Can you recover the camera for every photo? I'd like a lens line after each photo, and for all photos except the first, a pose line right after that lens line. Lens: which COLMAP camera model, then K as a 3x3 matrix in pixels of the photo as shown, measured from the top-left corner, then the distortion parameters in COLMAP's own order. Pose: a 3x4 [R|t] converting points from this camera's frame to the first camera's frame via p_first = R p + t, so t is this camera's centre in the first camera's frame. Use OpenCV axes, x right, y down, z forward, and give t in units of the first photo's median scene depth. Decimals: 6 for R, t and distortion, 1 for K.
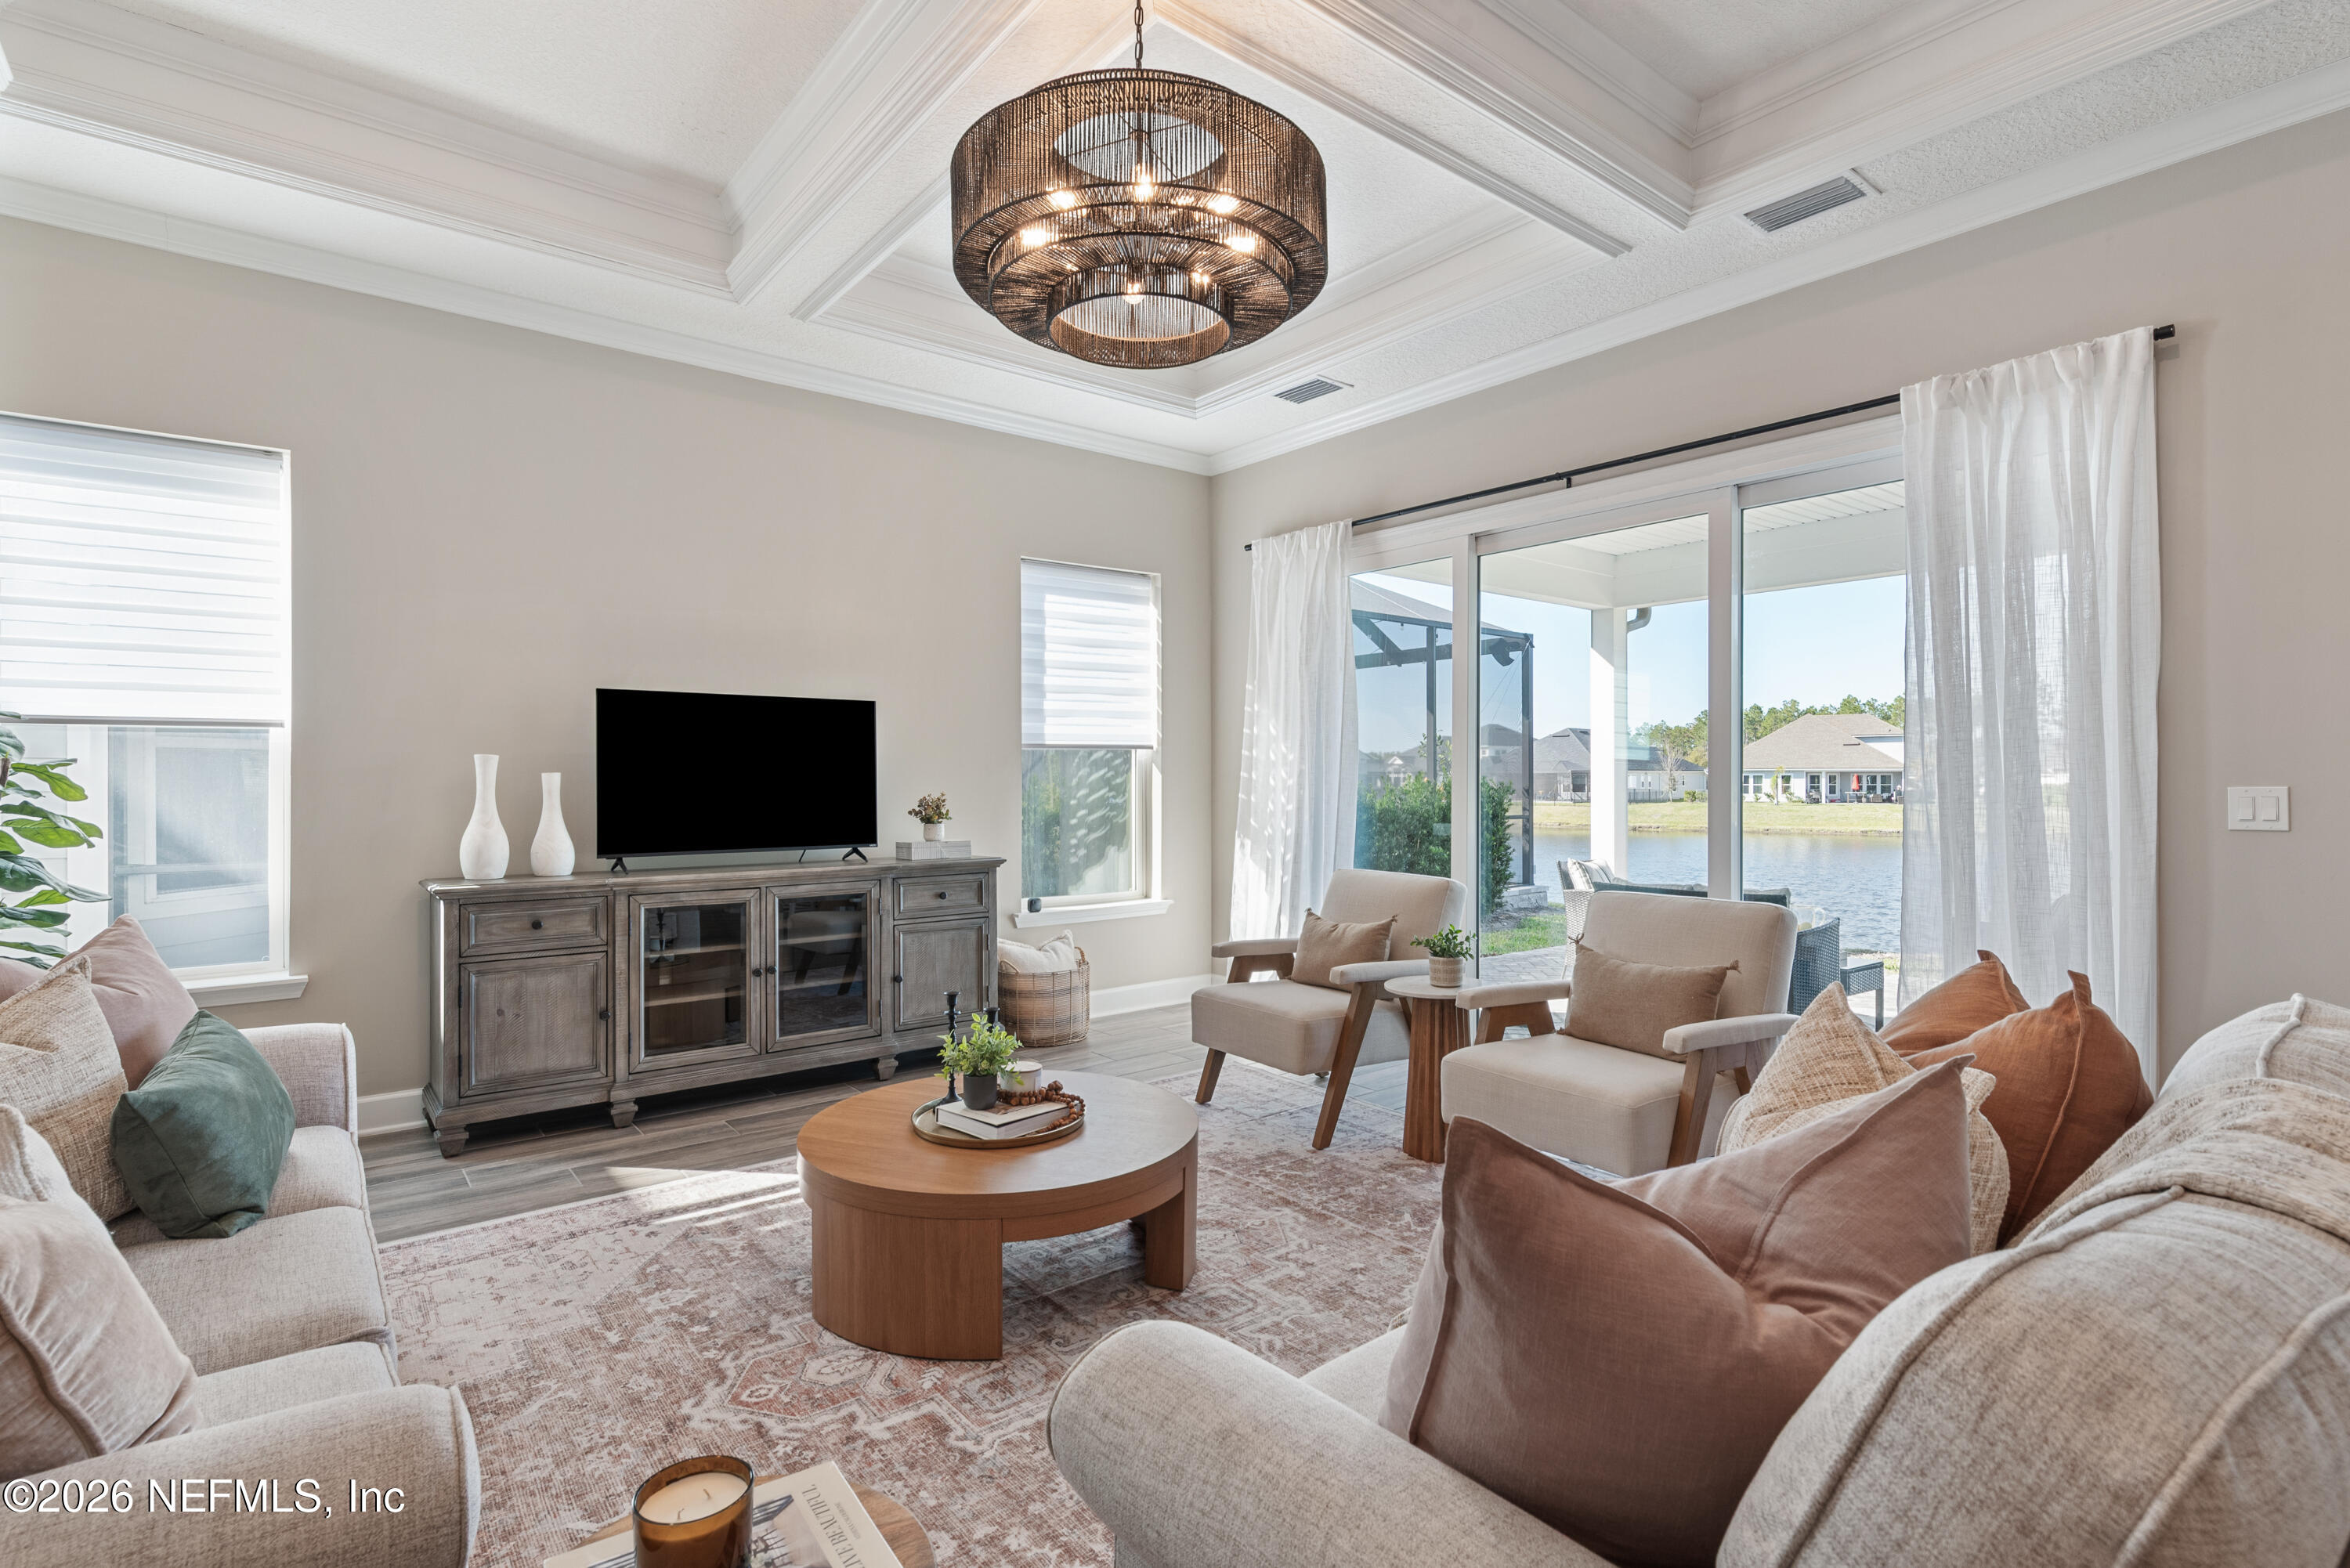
lens RADIAL K [[1121.4, 0, 1175.0], [0, 1121.4, 784.0], [0, 0, 1]] dist [-0.000407, -0.000045]
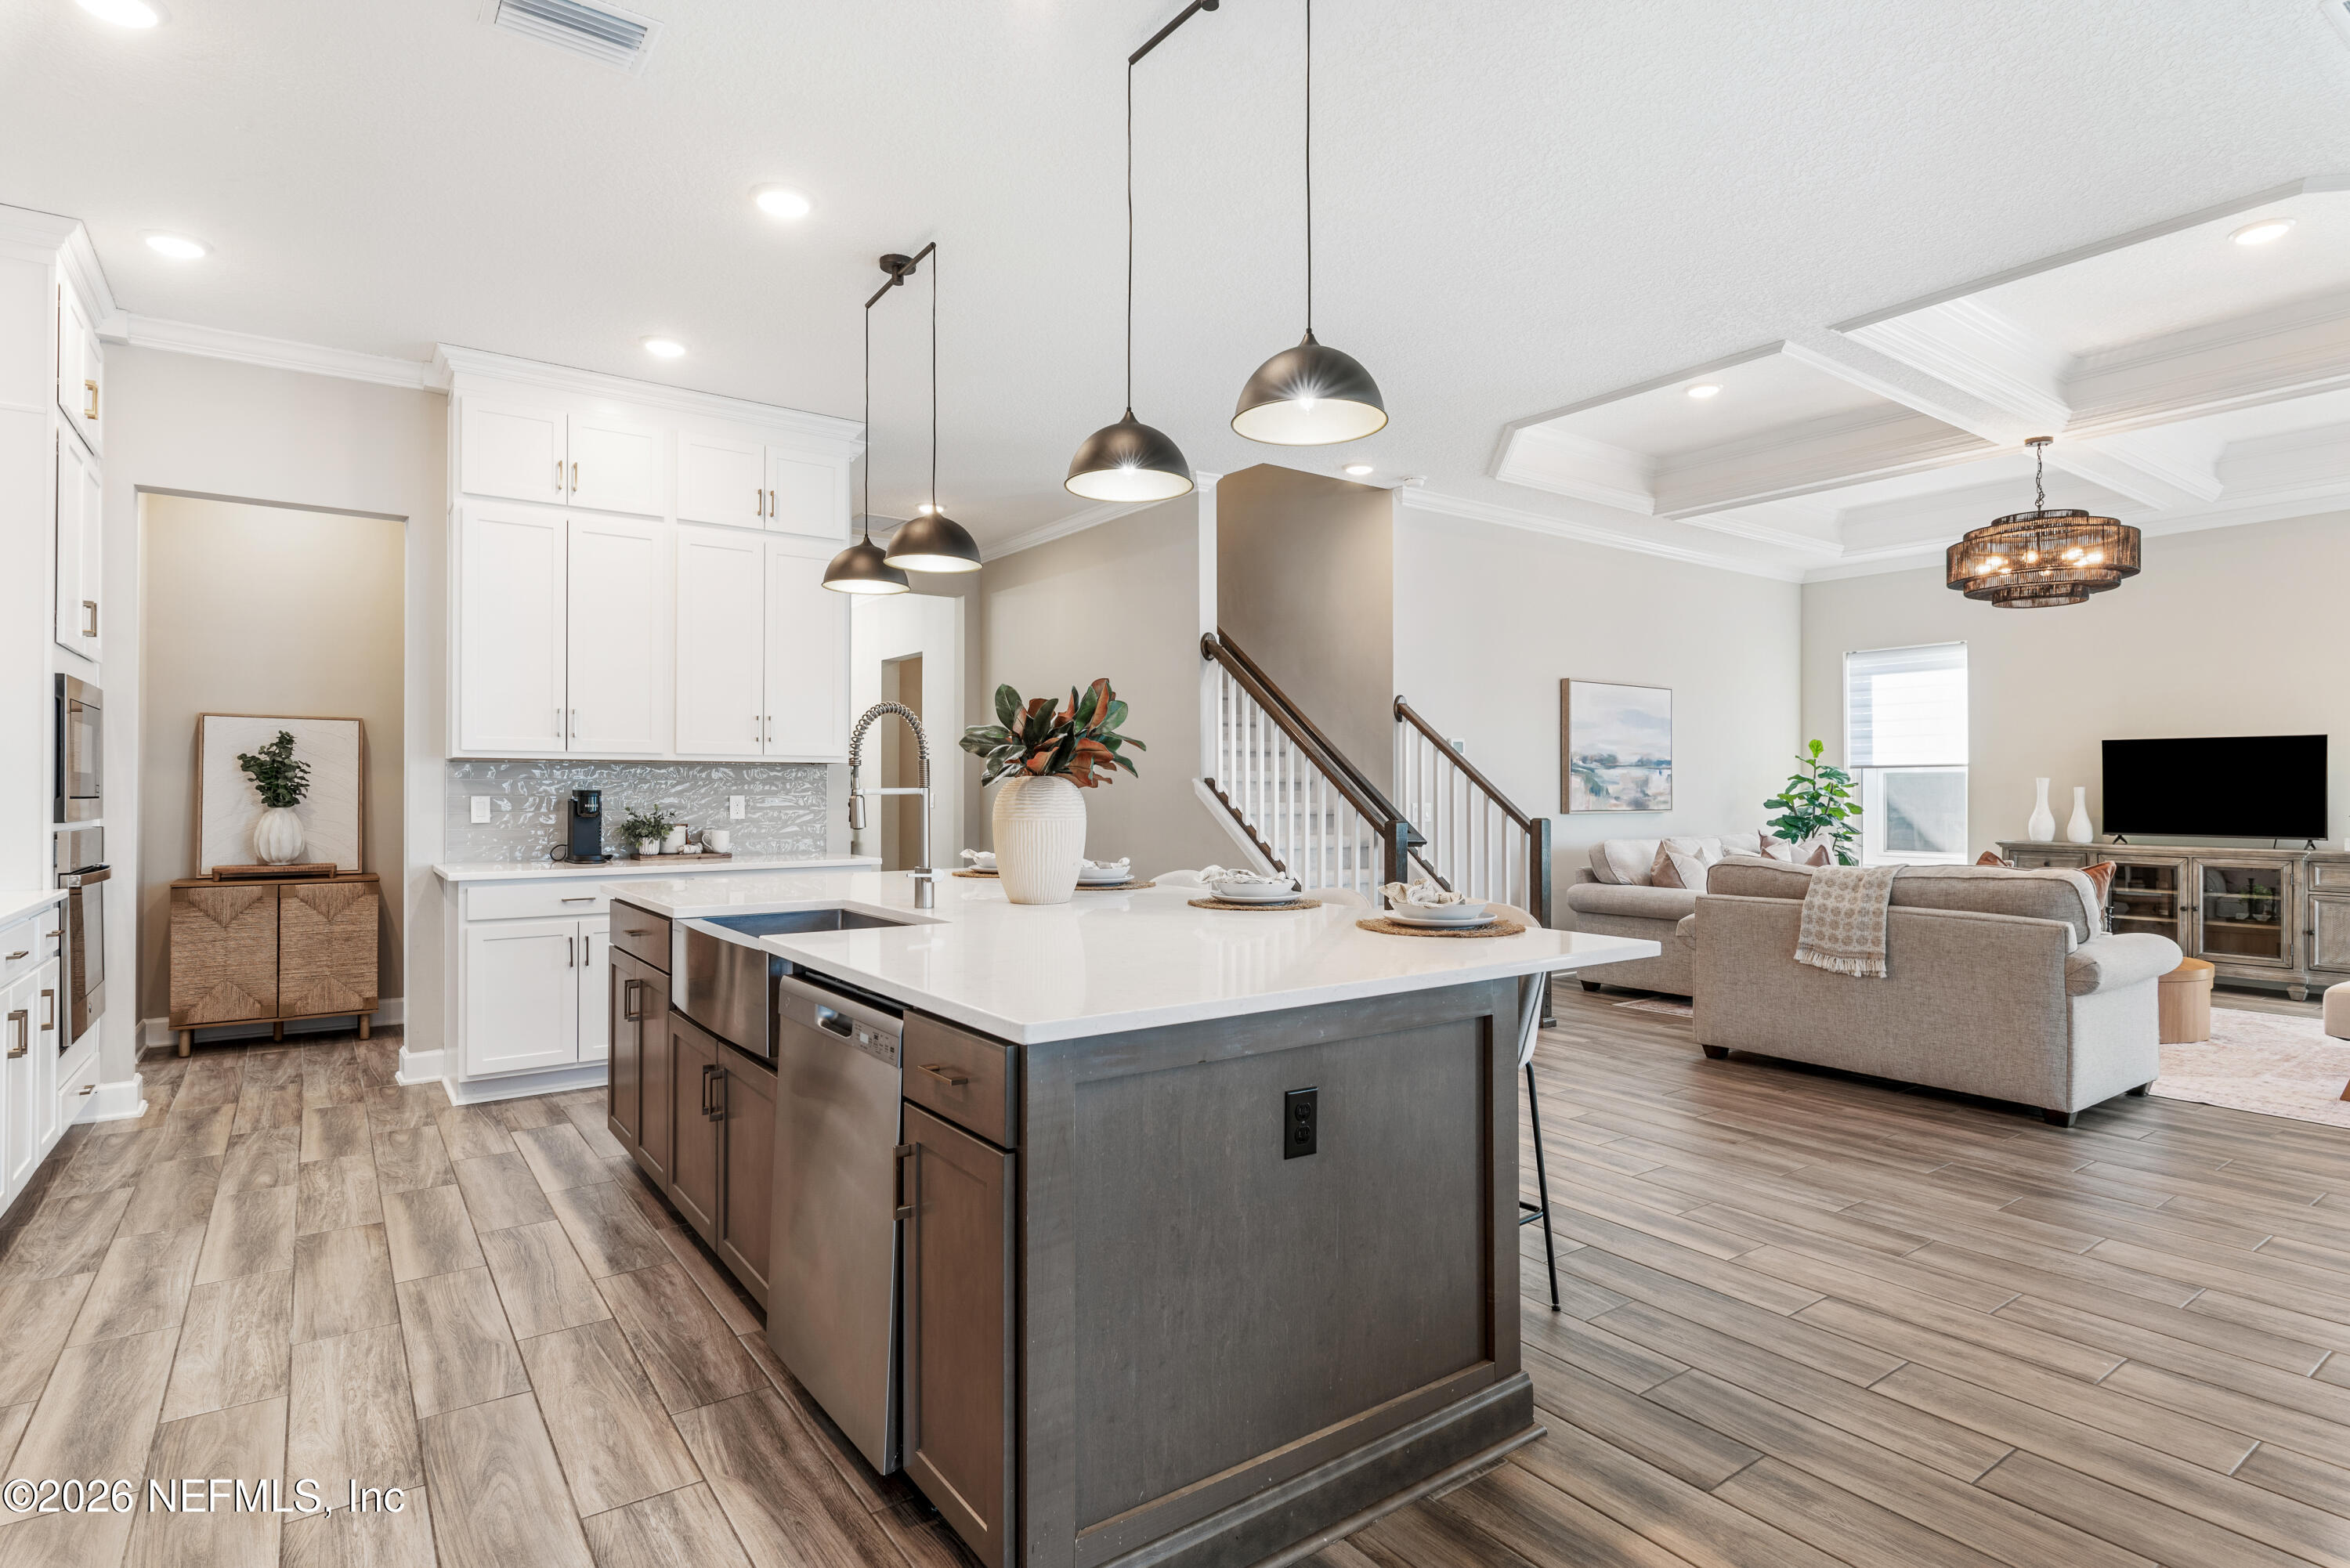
lens RADIAL K [[1195.5, 0, 1175.0], [0, 1195.5, 784.0], [0, 0, 1]] dist [0.000979, -0.000088]
pose [[-0.045890, -0.002175, -0.998944, 1.427686], [-0.005289, 0.999984, -0.001935, -0.003265], [0.998932, 0.005194, -0.045901, -0.388147]]
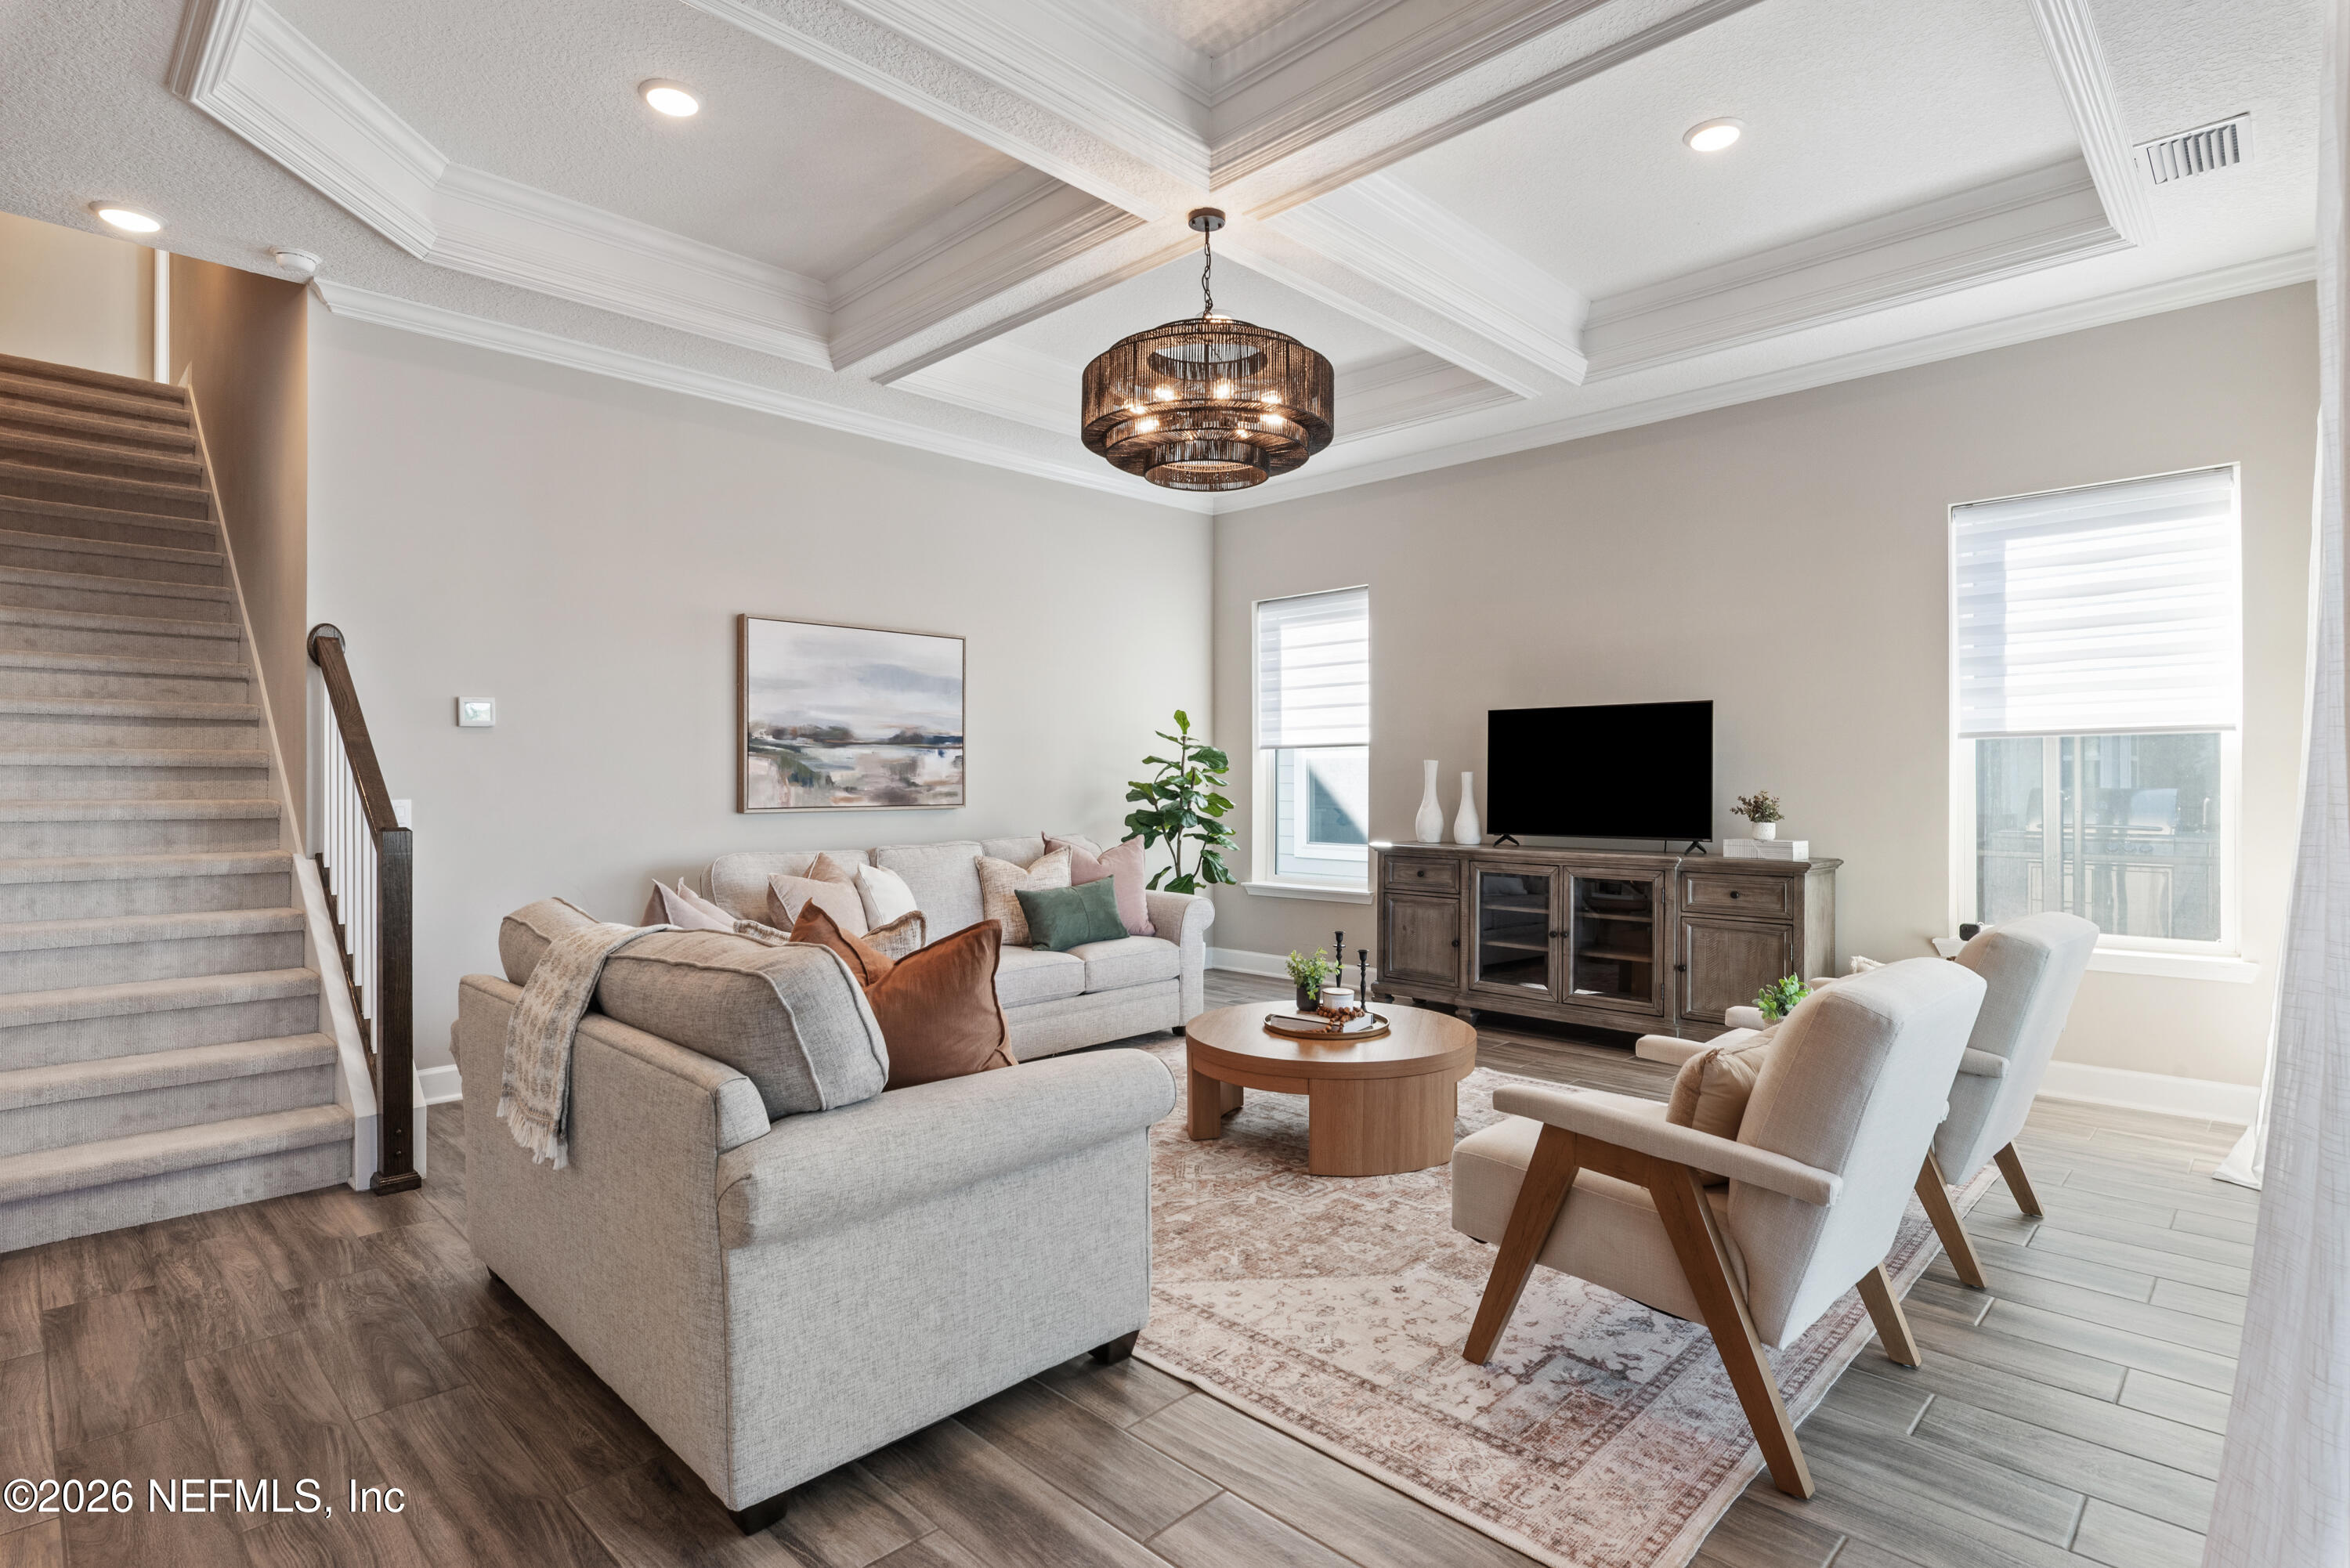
lens RADIAL K [[1170.6, 0, 1175.0], [0, 1170.6, 784.0], [0, 0, 1]] dist [0.001711, 0.000217]
pose [[0.123135, 0.008148, -0.992356, 0.835128], [-0.002677, 0.999965, 0.007878, -0.005091], [0.992386, 0.001686, 0.123152, 0.428517]]
